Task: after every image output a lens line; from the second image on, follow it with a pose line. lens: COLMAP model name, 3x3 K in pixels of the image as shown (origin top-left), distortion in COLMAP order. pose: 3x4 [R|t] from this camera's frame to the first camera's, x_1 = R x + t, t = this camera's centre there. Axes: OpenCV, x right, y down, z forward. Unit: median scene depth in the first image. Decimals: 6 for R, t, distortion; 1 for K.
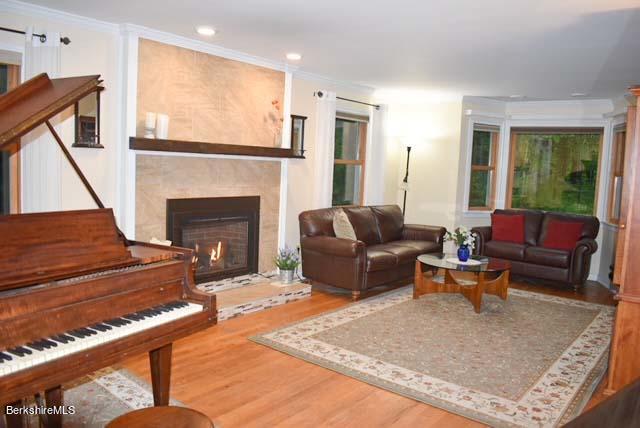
lens RADIAL K [[495.8, 0, 323.6], [0, 495.8, 213.9], [0, 0, 1]] dist [-0.084488, 0.006011]
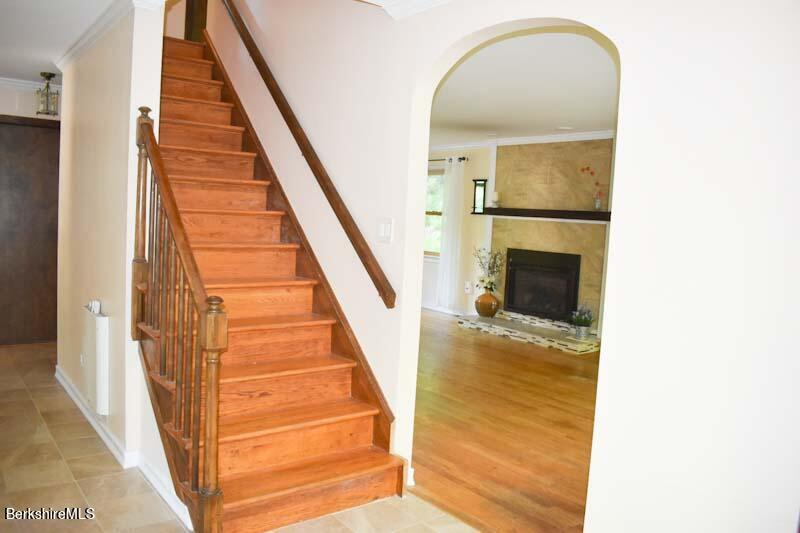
lens RADIAL K [[619.7, 0, 404.5], [0, 619.7, 266.4], [0, 0, 1]] dist [-0.084488, 0.006011]
pose [[-0.217505, 0.023799, -0.975769, 1.521261], [-0.157150, 0.985806, 0.059074, -0.035631], [0.963325, 0.166191, -0.210677, 1.071974]]
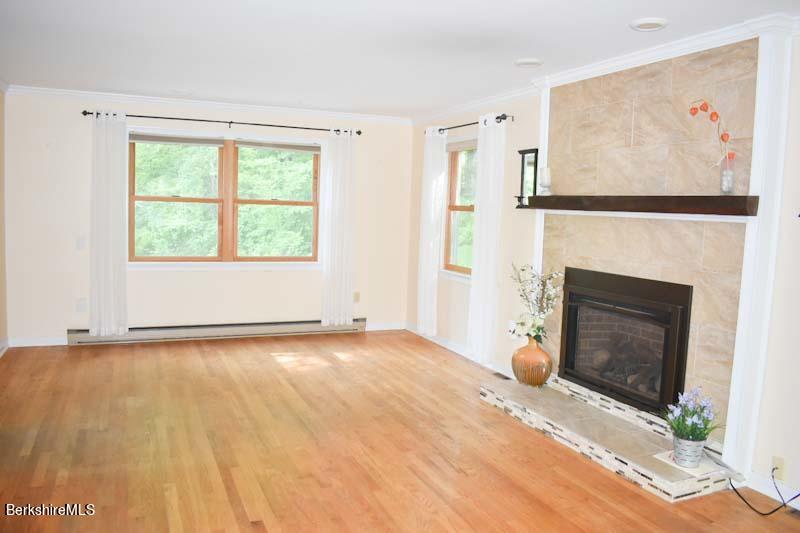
lens RADIAL K [[619.7, 0, 404.5], [0, 619.7, 266.4], [0, 0, 1]] dist [-0.084488, 0.006011]
pose [[-0.458332, 0.020592, -0.888542, 0.712348], [-0.143346, 0.984930, 0.096768, -0.090096], [0.877145, 0.171721, -0.448473, 1.193676]]
